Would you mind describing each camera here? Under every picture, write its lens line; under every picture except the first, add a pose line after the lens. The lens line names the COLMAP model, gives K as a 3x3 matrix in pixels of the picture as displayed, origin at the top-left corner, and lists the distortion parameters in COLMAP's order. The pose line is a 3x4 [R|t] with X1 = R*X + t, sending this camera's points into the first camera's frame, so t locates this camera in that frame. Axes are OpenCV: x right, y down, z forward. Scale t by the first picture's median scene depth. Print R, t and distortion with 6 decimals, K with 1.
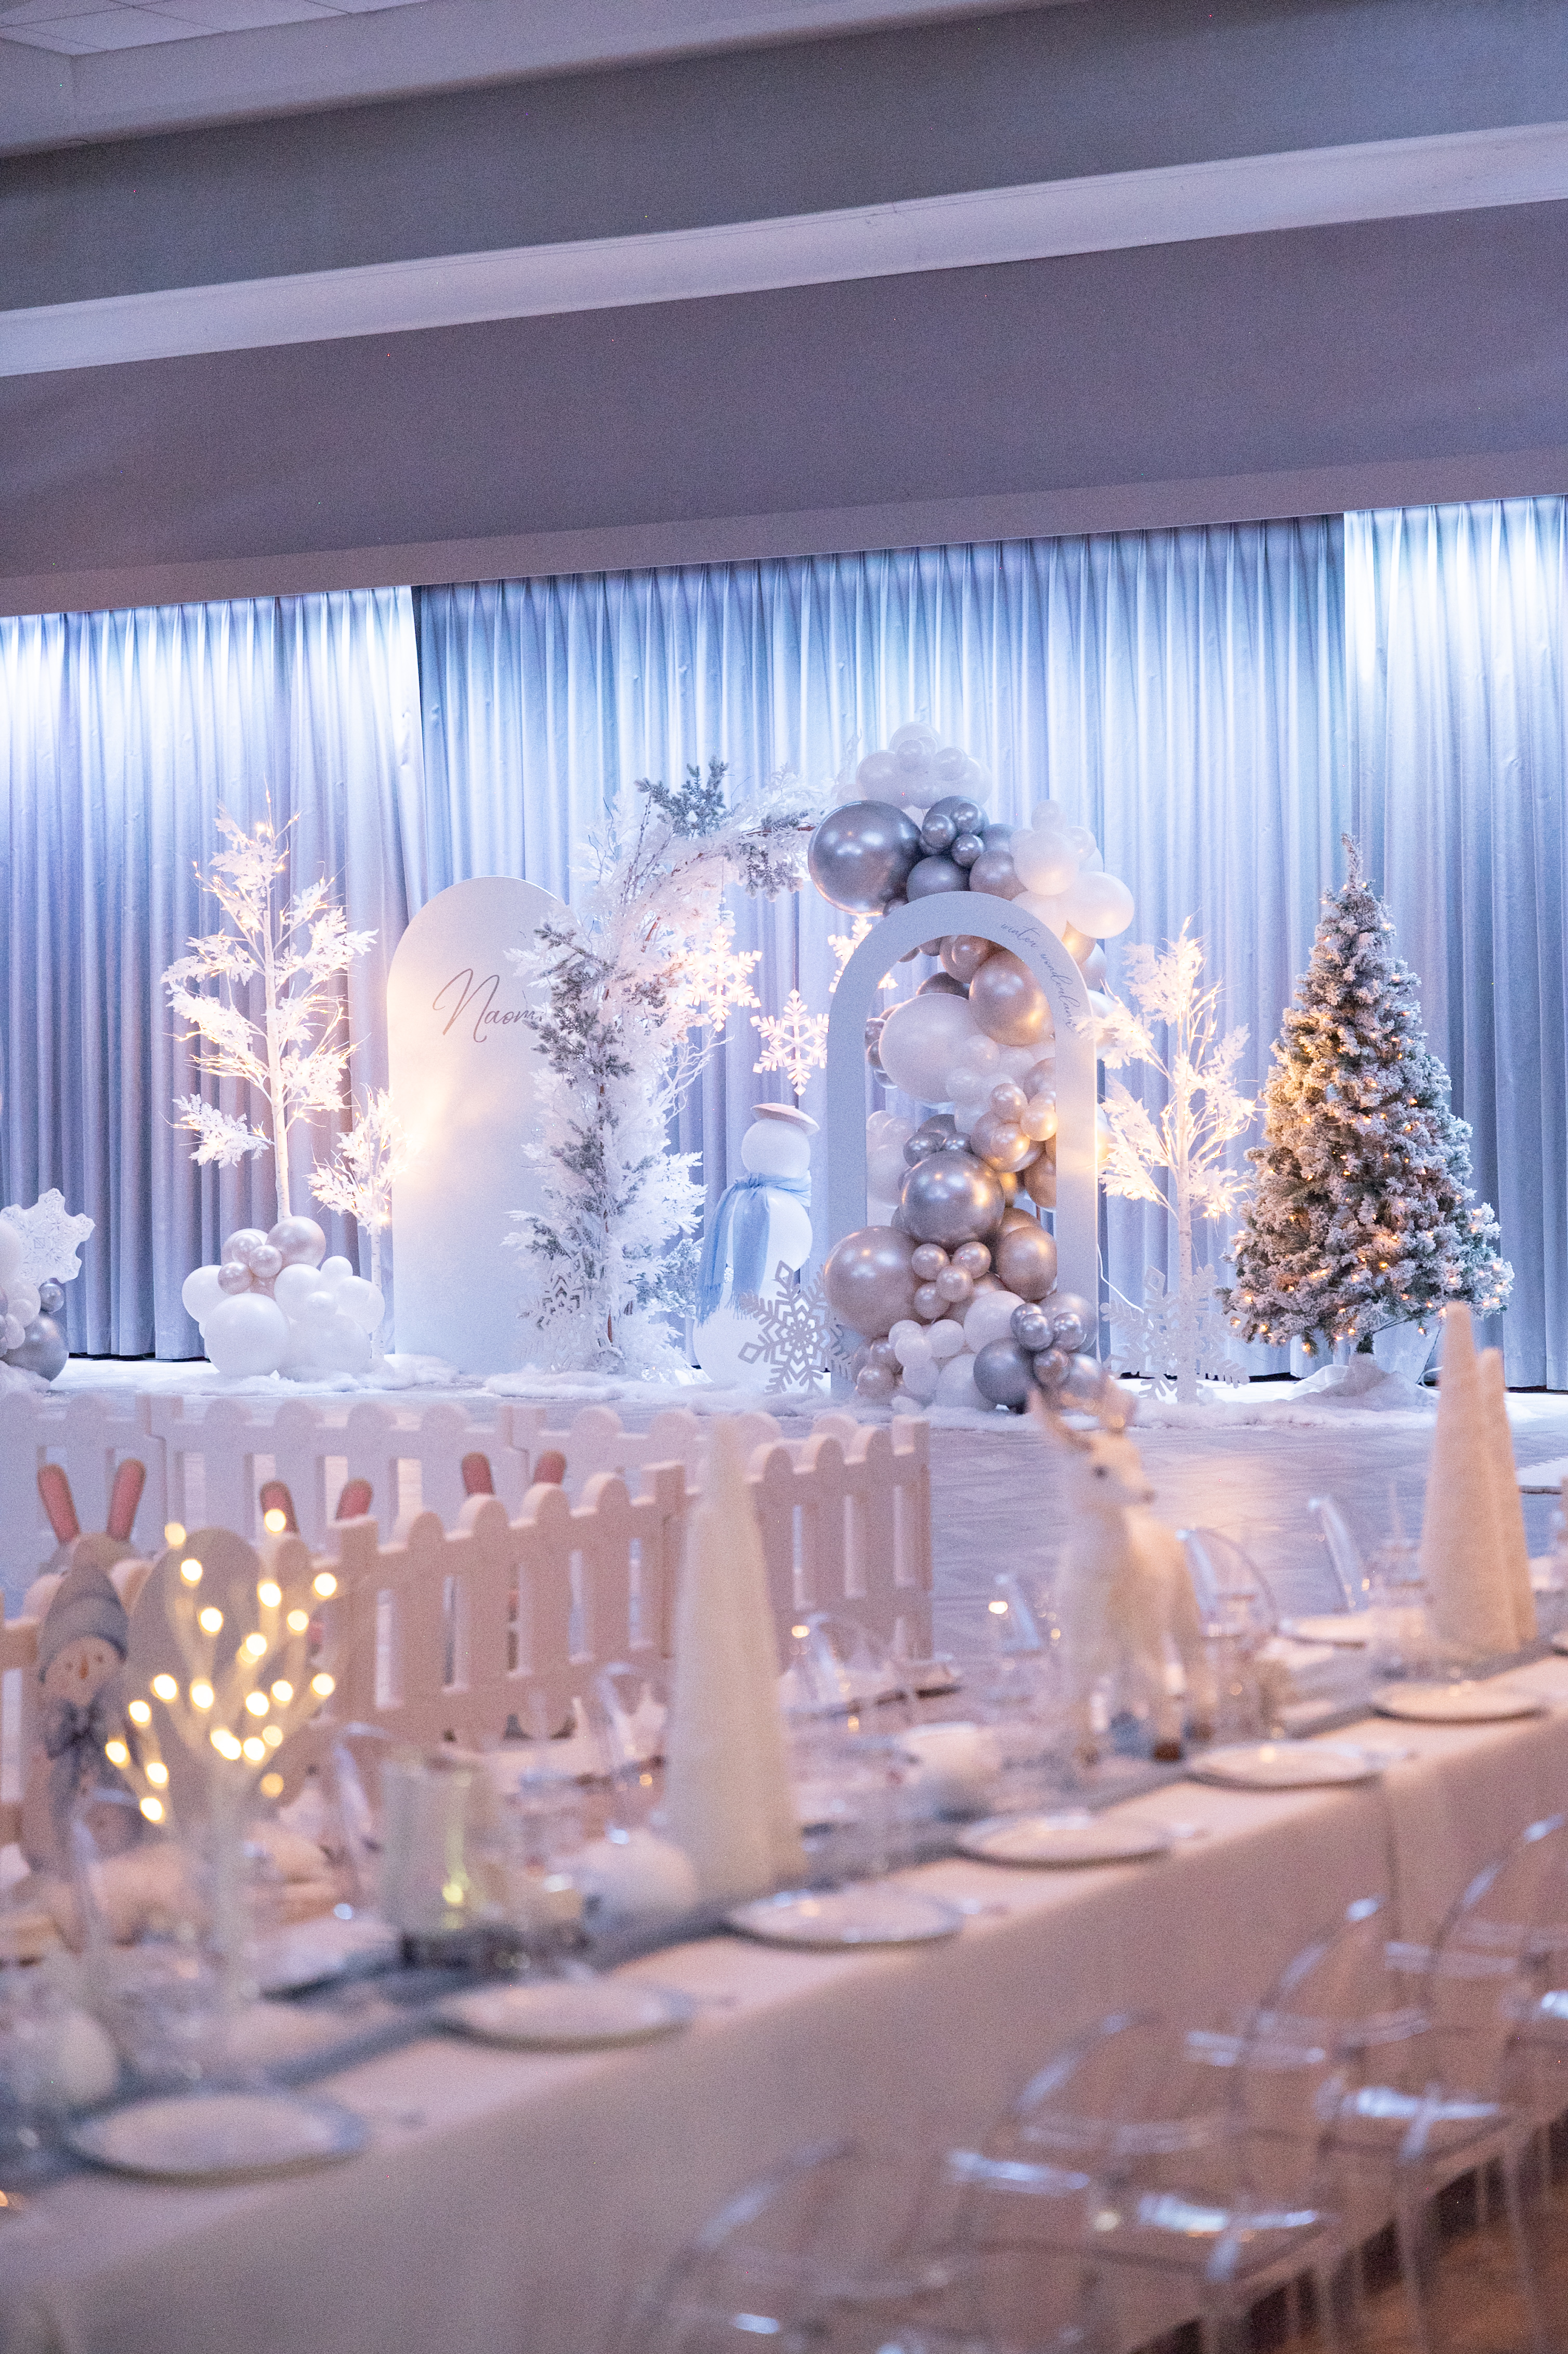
lens RADIAL K [[4649.9, 0, 784.0], [0, 4649.9, 1177.0], [0, 0, 1]] dist [0.002128, -0.167078]
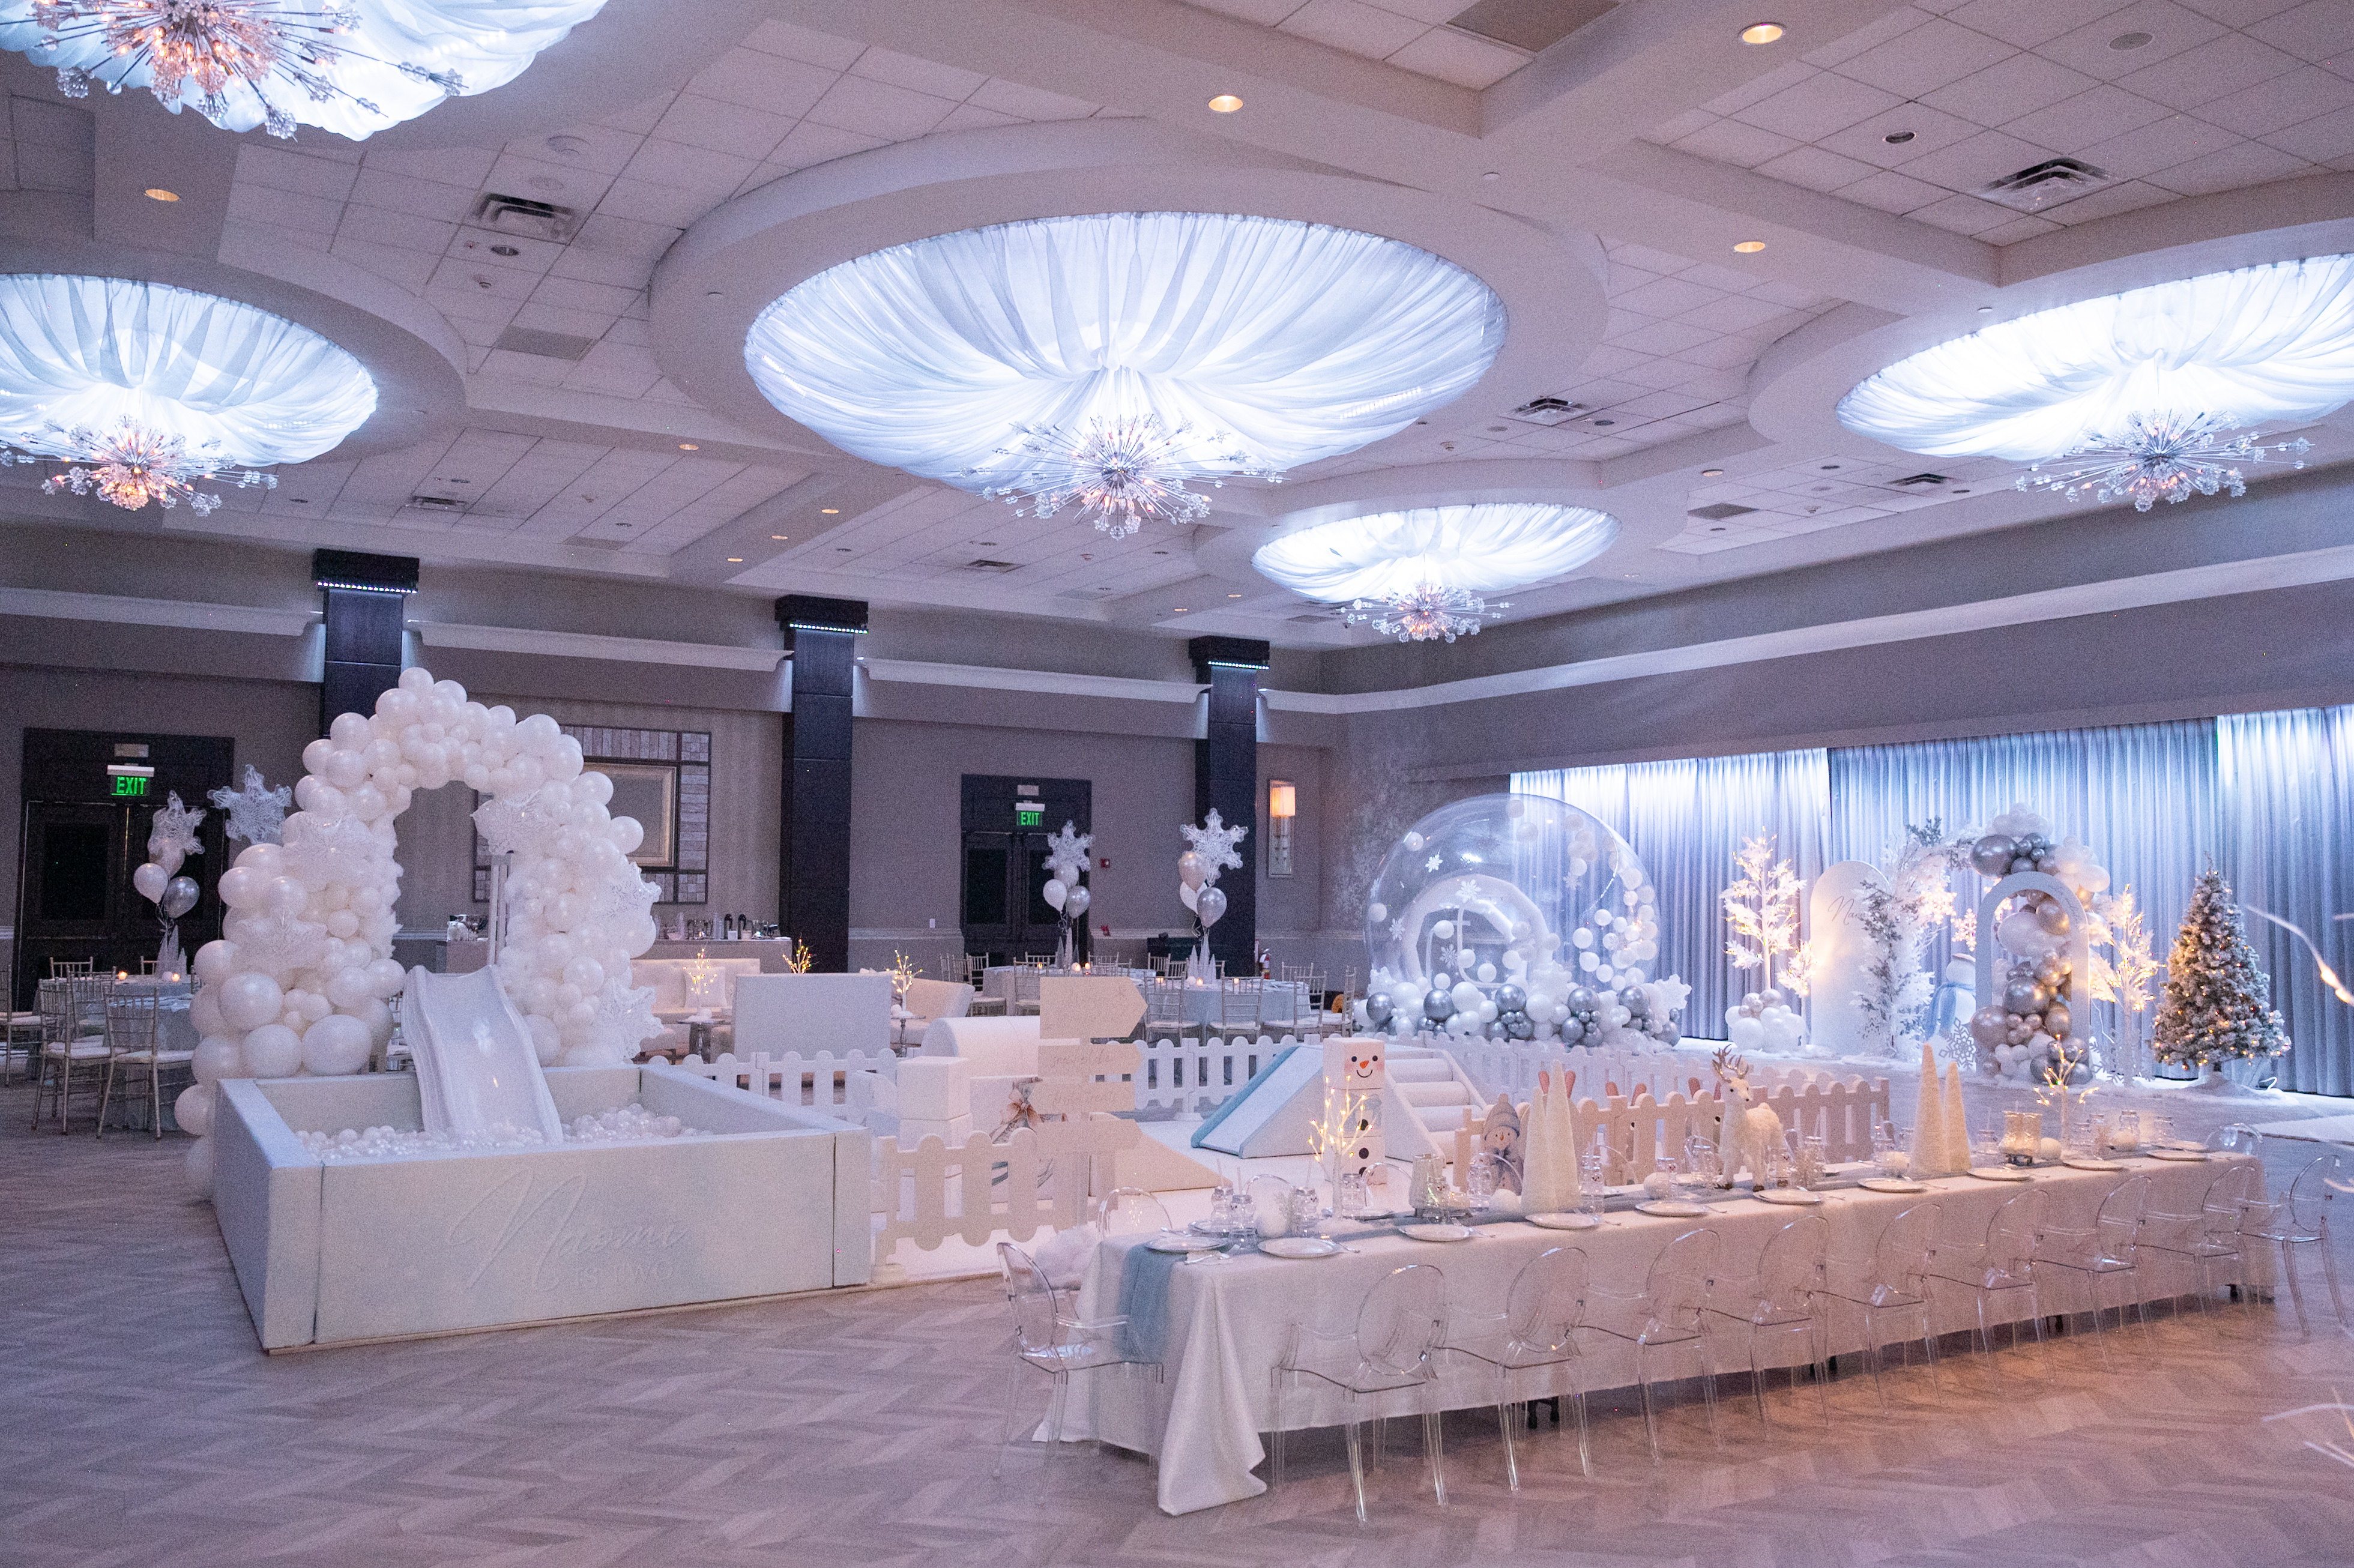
lens RADIAL K [[1806.2, 0, 1177.0], [0, 1806.2, 784.0], [0, 0, 1]] dist [-0.003972, 0.002826]
pose [[0.877598, -0.001618, -0.479395, 0.092197], [-0.044774, 0.995347, -0.085324, -0.004971], [0.477302, 0.096345, 0.873442, -0.057326]]
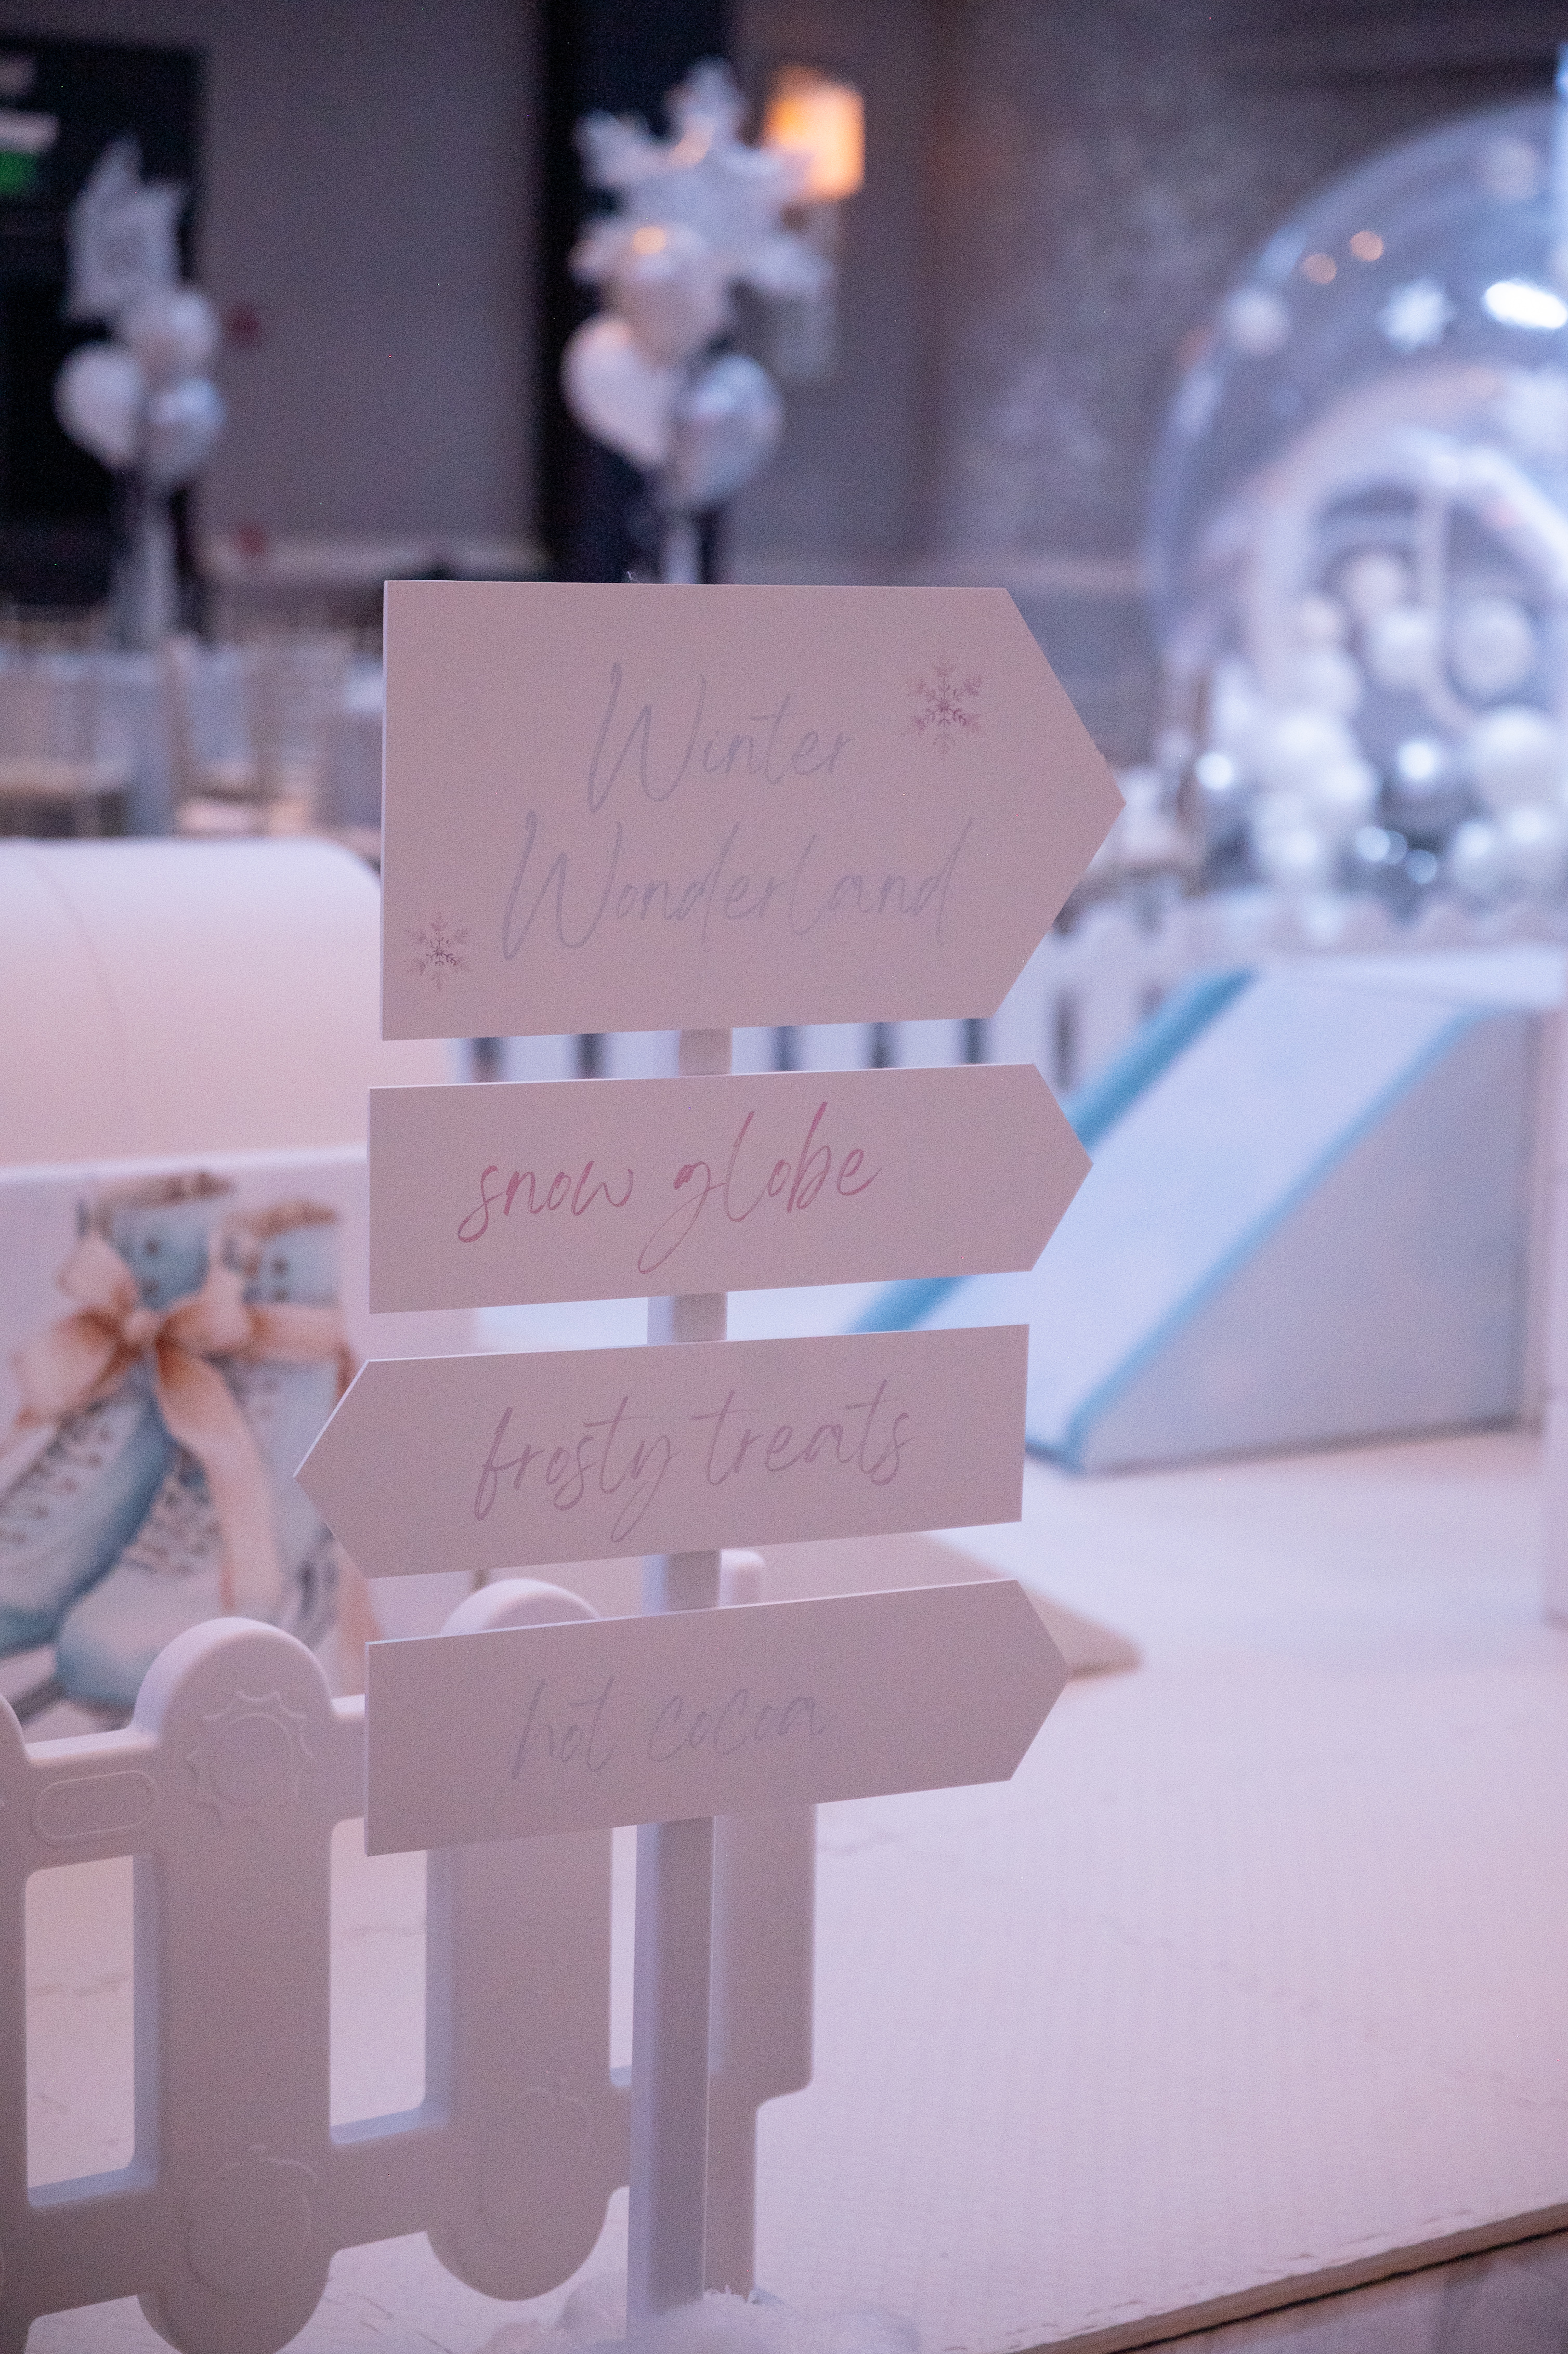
lens RADIAL K [[4649.9, 0, 784.0], [0, 4649.9, 1177.0], [0, 0, 1]] dist [0.002128, -0.167078]
pose [[0.917616, 0.095207, -0.385898, -0.063026], [-0.054751, 0.991910, 0.114529, 0.006056], [0.393680, -0.083965, 0.915405, 0.162629]]
